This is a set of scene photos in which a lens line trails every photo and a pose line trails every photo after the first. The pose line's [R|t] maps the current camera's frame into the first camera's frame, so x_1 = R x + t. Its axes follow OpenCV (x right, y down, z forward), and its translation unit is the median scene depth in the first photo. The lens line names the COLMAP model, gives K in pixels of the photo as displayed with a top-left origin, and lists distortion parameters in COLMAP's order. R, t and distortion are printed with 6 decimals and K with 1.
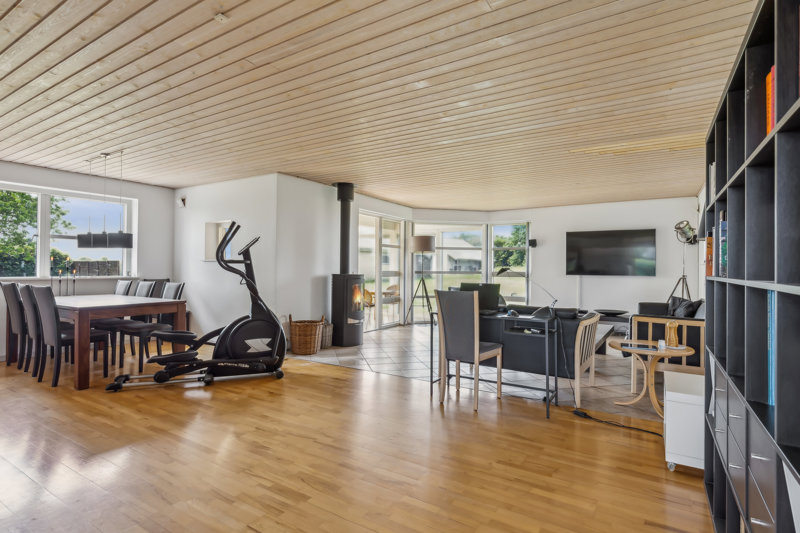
lens RADIAL K [[408.8, 0, 397.5], [0, 408.8, 265.9], [0, 0, 1]] dist [-0.002515, -0.002729]
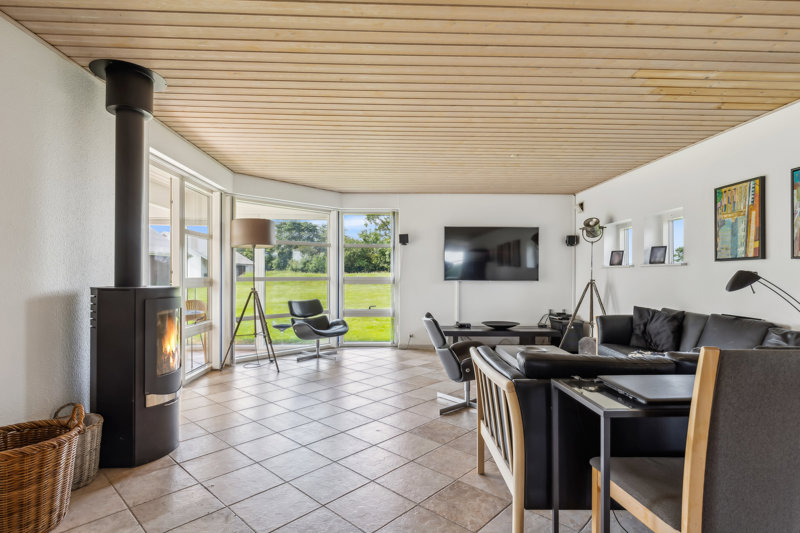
lens RADIAL K [[408.8, 0, 400.5], [0, 408.8, 272.4], [0, 0, 1]] dist [-0.002515, -0.002729]
pose [[0.827795, -0.003505, 0.561019, -0.154073], [-0.000122, 0.999979, 0.006427, 0.001874], [-0.561030, -0.005388, 0.827778, 0.567641]]
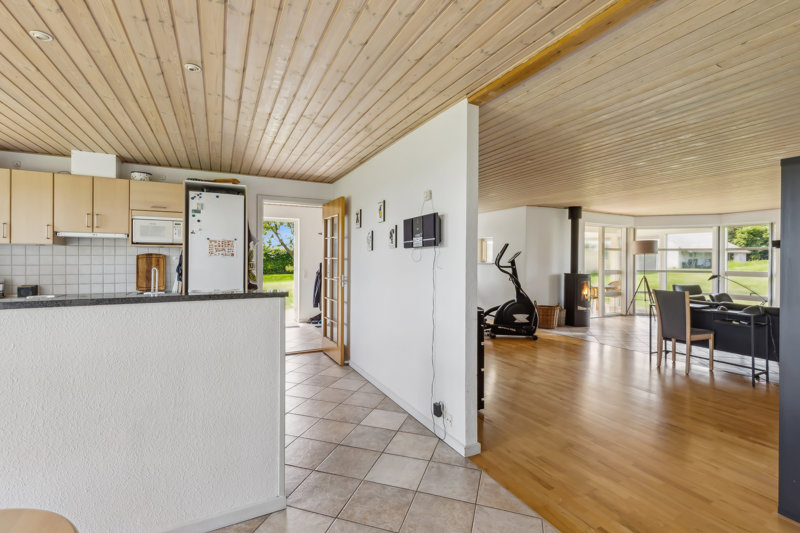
lens RADIAL K [[368.4, 0, 399.0], [0, 368.4, 260.1], [0, 0, 1]] dist [0.015047, -0.001141]
pose [[0.862952, -0.001126, -0.505285, -0.013450], [0.004144, 0.999980, 0.004849, -0.037018], [0.505269, -0.006278, 0.862939, -0.408033]]
